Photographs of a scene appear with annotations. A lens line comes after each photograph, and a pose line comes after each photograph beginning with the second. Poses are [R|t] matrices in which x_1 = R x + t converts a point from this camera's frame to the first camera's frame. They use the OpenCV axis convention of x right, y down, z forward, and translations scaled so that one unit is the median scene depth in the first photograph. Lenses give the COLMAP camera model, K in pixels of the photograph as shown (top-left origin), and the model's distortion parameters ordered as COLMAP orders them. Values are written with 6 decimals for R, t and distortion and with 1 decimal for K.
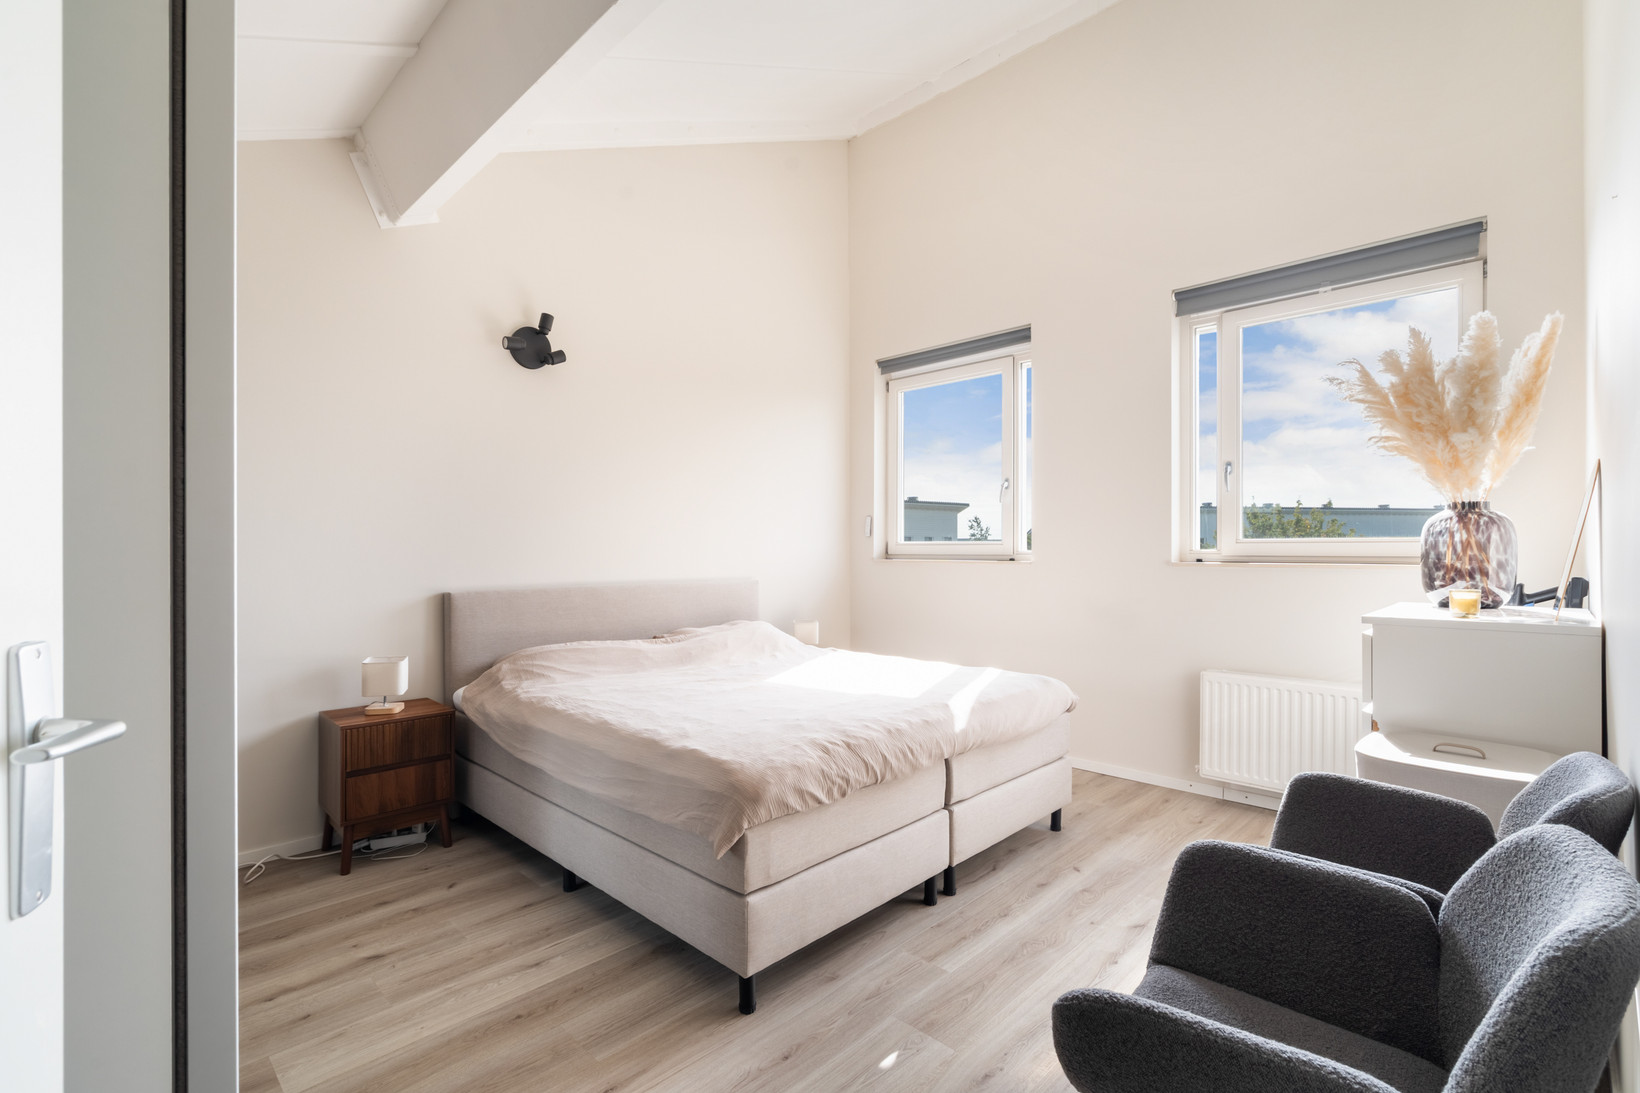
lens RADIAL K [[735.8, 0, 824.7], [0, 735.8, 545.5], [0, 0, 1]] dist [-0.002306, 0.000616]
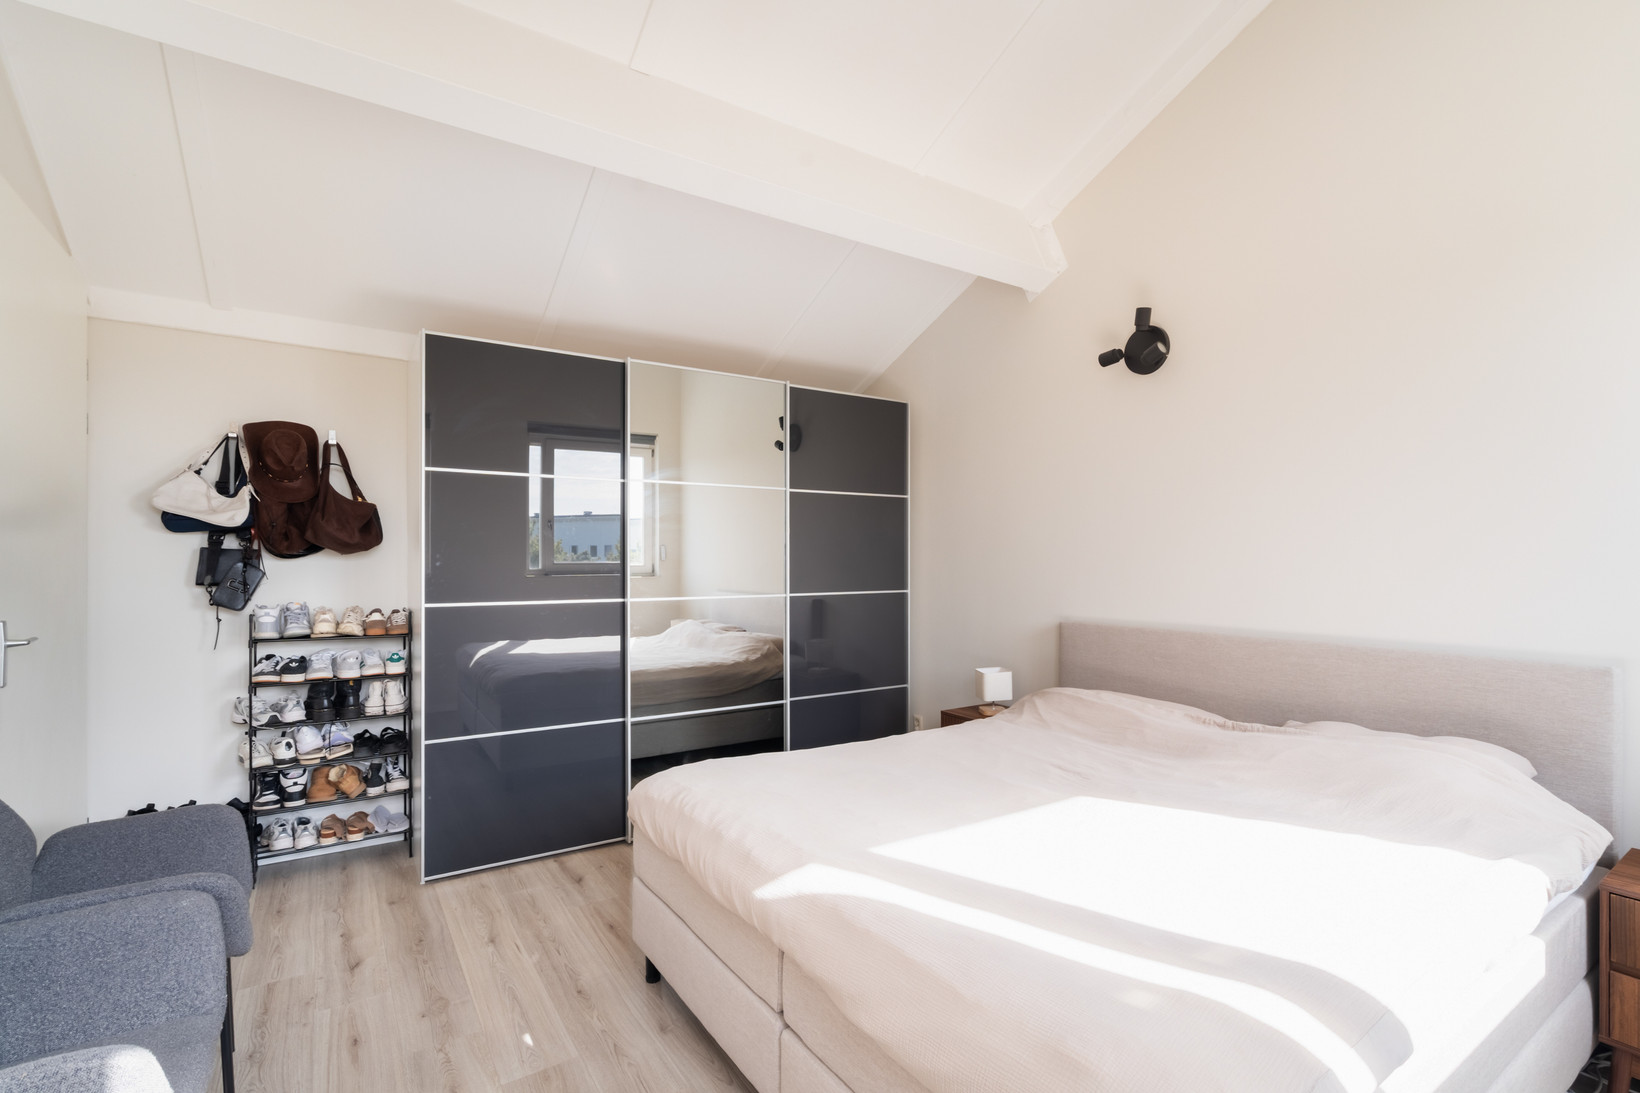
lens RADIAL K [[777.3, 0, 844.6], [0, 777.3, 549.7], [0, 0, 1]] dist [0.000555, 0.000278]
pose [[-0.204841, -0.004343, -0.978786, 0.920082], [0.002939, 0.999983, -0.005052, -0.047237], [0.978791, -0.003911, -0.204825, 1.355923]]
